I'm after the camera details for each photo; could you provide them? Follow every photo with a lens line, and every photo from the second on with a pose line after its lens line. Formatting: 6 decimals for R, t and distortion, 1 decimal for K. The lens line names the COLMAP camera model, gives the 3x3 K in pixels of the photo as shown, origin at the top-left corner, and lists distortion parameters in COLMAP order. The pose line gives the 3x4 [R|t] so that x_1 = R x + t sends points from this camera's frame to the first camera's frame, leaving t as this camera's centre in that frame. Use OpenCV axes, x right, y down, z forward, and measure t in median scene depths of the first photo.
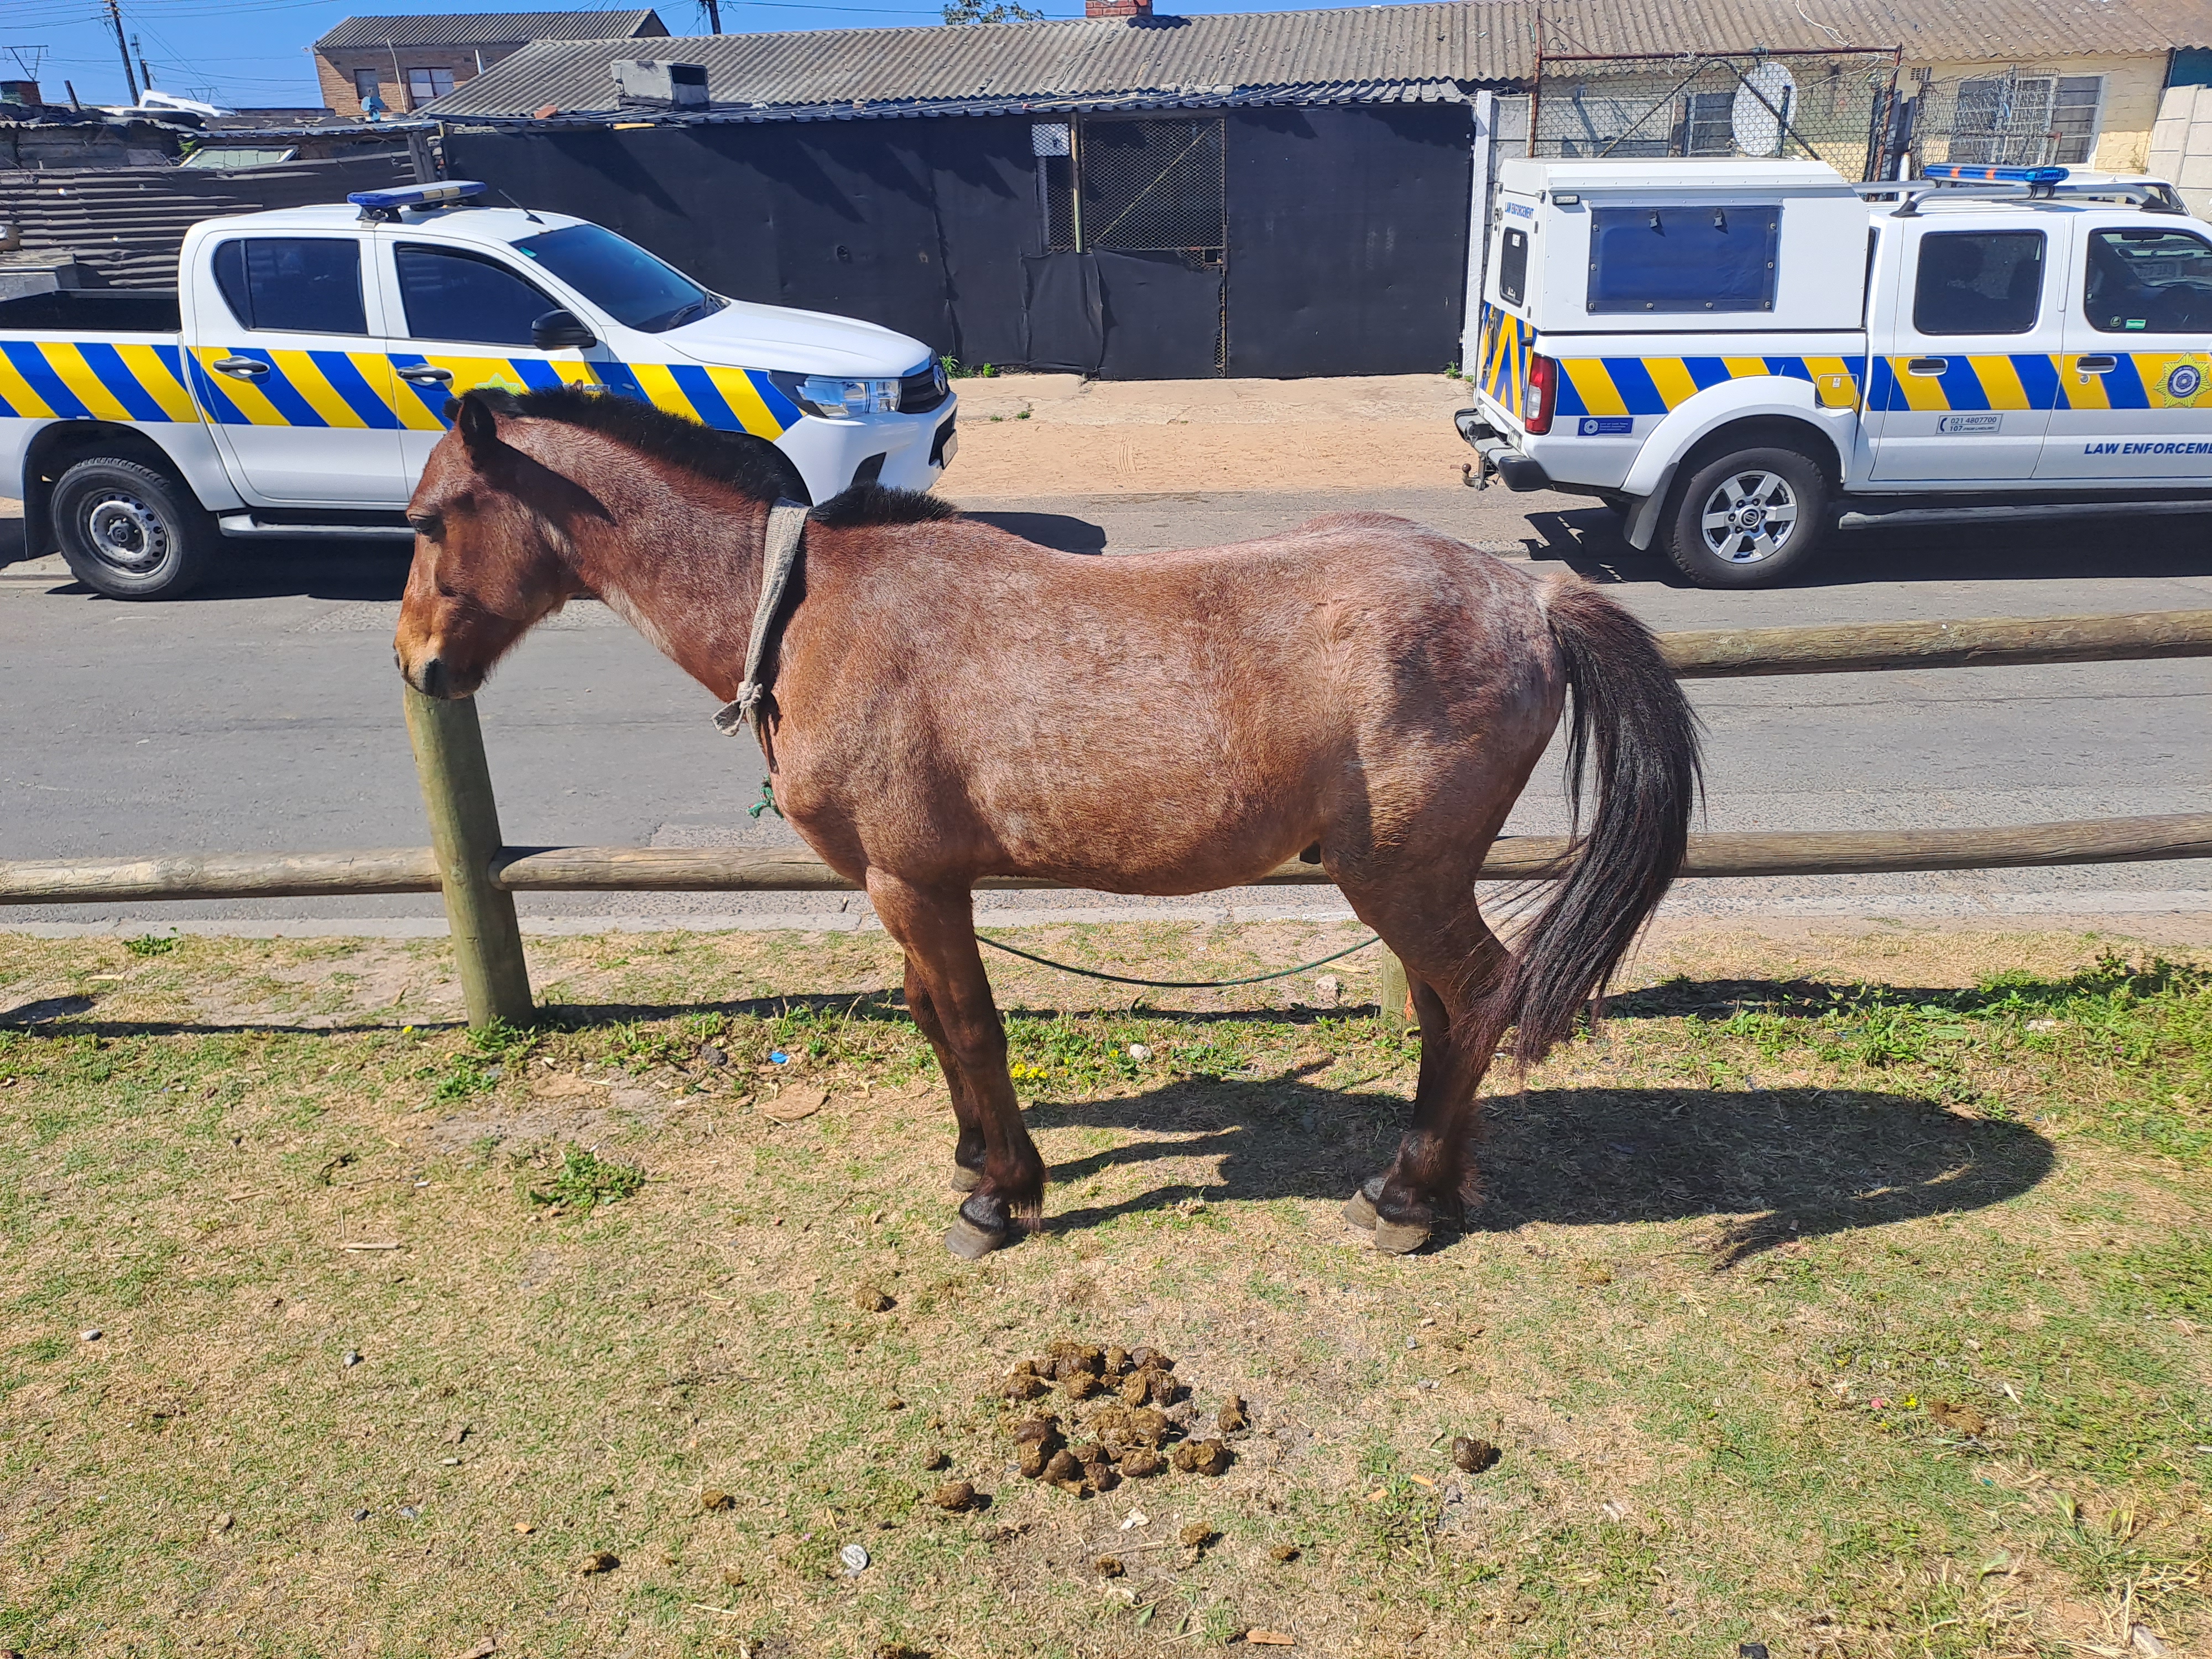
lens RADIAL K [[1645.3, 0, 1106.0], [0, 1645.3, 829.5], [0, 0, 1]] dist [-0.000372, -0.022245]
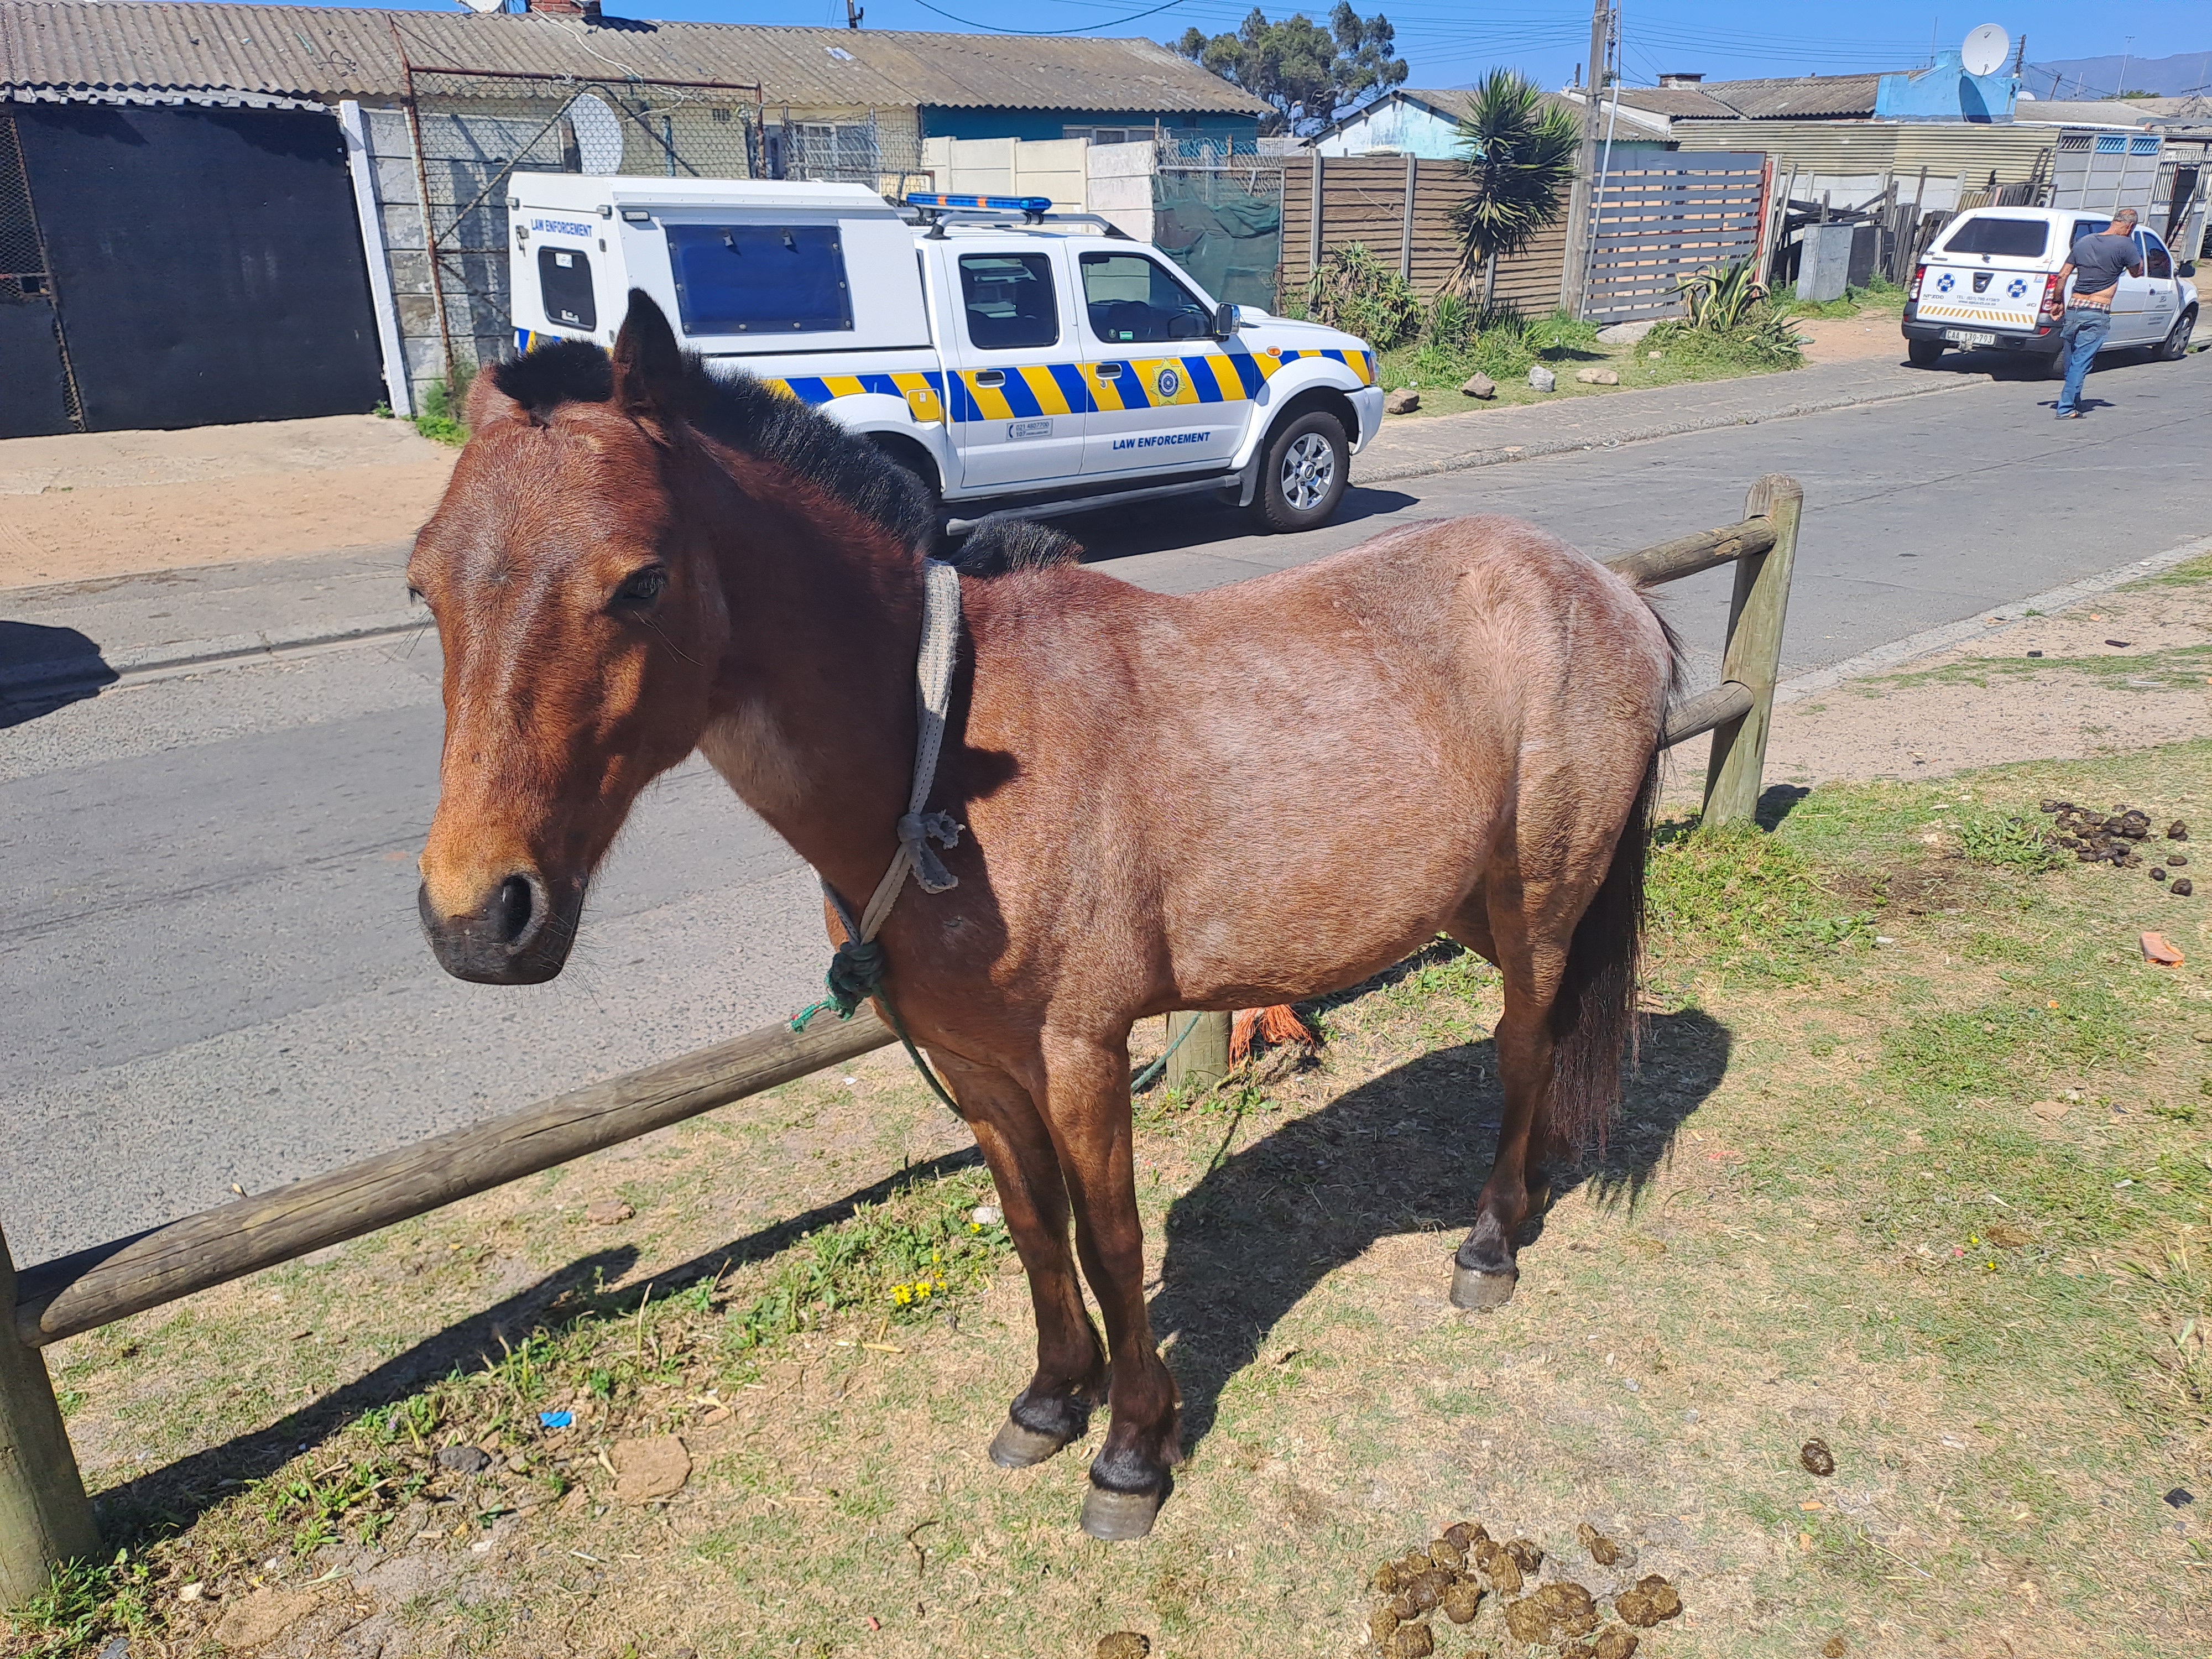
lens RADIAL K [[1645.3, 0, 1106.0], [0, 1645.3, 829.5], [0, 0, 1]] dist [-0.000372, -0.022245]
pose [[0.742824, -0.206097, 0.636975, -0.191059], [0.219550, 0.973813, 0.059050, -0.040237], [-0.632464, 0.095984, 0.768620, 0.147421]]
